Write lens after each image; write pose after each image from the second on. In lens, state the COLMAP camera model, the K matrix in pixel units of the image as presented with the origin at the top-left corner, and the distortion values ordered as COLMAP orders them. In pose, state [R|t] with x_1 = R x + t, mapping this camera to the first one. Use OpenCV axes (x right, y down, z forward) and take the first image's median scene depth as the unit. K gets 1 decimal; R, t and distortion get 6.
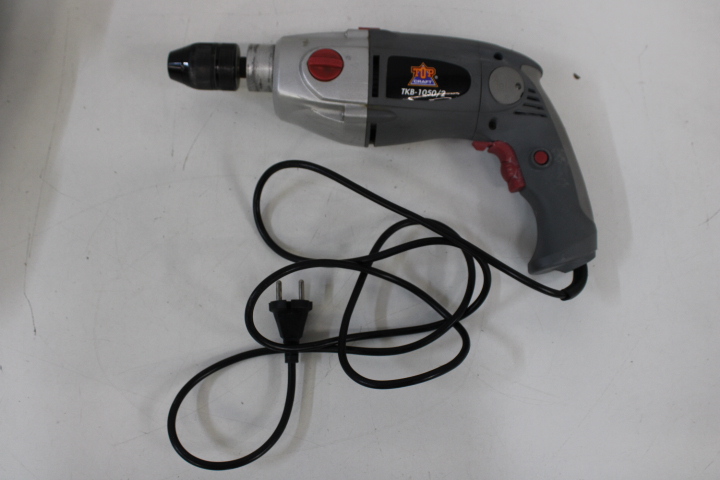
lens RADIAL K [[764.1, 0, 360.0], [0, 764.1, 240.0], [0, 0, 1]] dist [-0.143292, 0.182309]
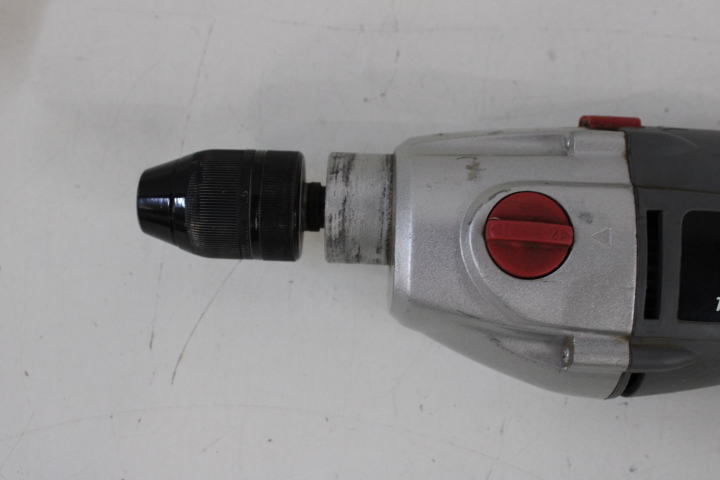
lens RADIAL K [[887.0, 0, 360.0], [0, 887.0, 240.0], [0, 0, 1]] dist [-0.089841, 0.077217]
pose [[0.999357, 0.007313, -0.035095, -0.115942], [-0.004452, 0.996711, 0.080911, -0.261355], [0.035571, -0.080703, 0.996103, 0.524169]]
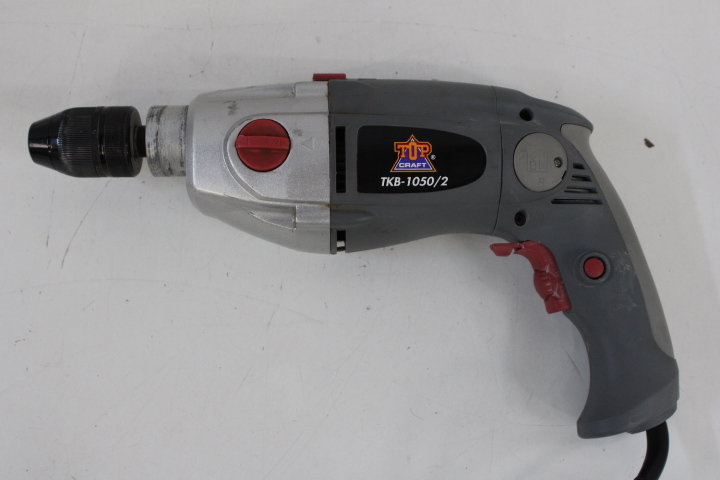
lens RADIAL K [[887.0, 0, 360.0], [0, 887.0, 240.0], [0, 0, 1]] dist [-0.089841, 0.077217]
pose [[0.999149, -0.041188, 0.001969, 0.032458], [0.040955, 0.996788, 0.068823, -0.195358], [-0.004797, -0.068684, 0.997627, 0.228861]]
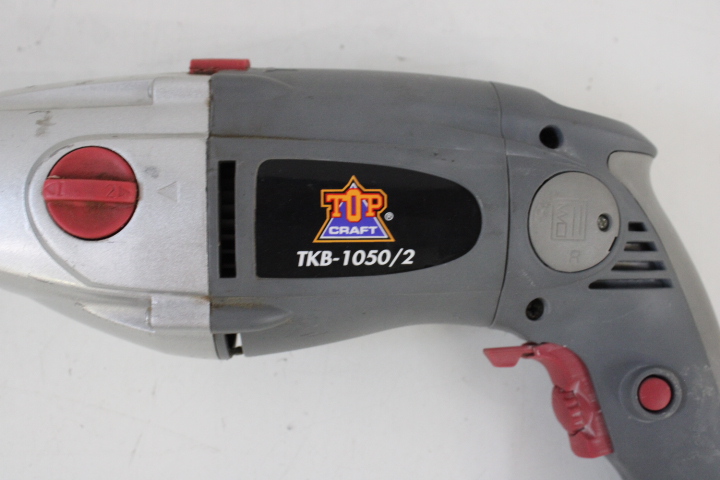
lens RADIAL K [[887.0, 0, 360.0], [0, 887.0, 240.0], [0, 0, 1]] dist [-0.089841, 0.077217]
pose [[0.999321, -0.032933, 0.016548, 0.077287], [0.030000, 0.987634, 0.153879, -0.266568], [-0.021411, -0.153278, 0.987951, 0.556632]]
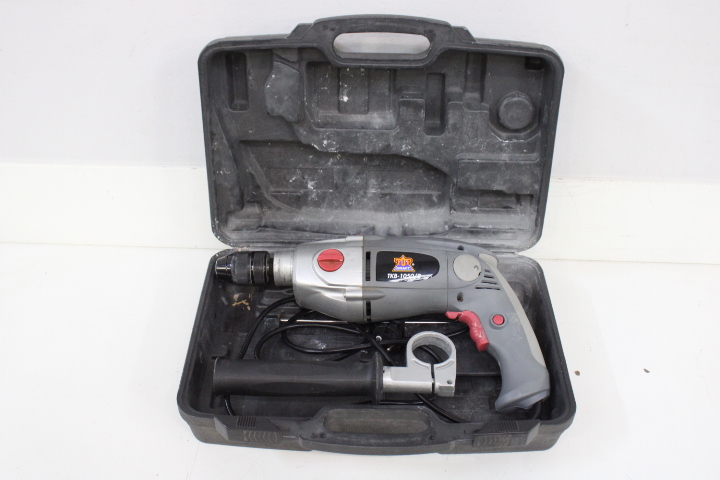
lens RADIAL K [[764.1, 0, 360.0], [0, 764.1, 240.0], [0, 0, 1]] dist [-0.143292, 0.182309]
pose [[0.995746, -0.056348, -0.072905, 0.106184], [0.027858, 0.938292, -0.344720, 0.204496], [0.087831, 0.341222, 0.935870, -0.282286]]
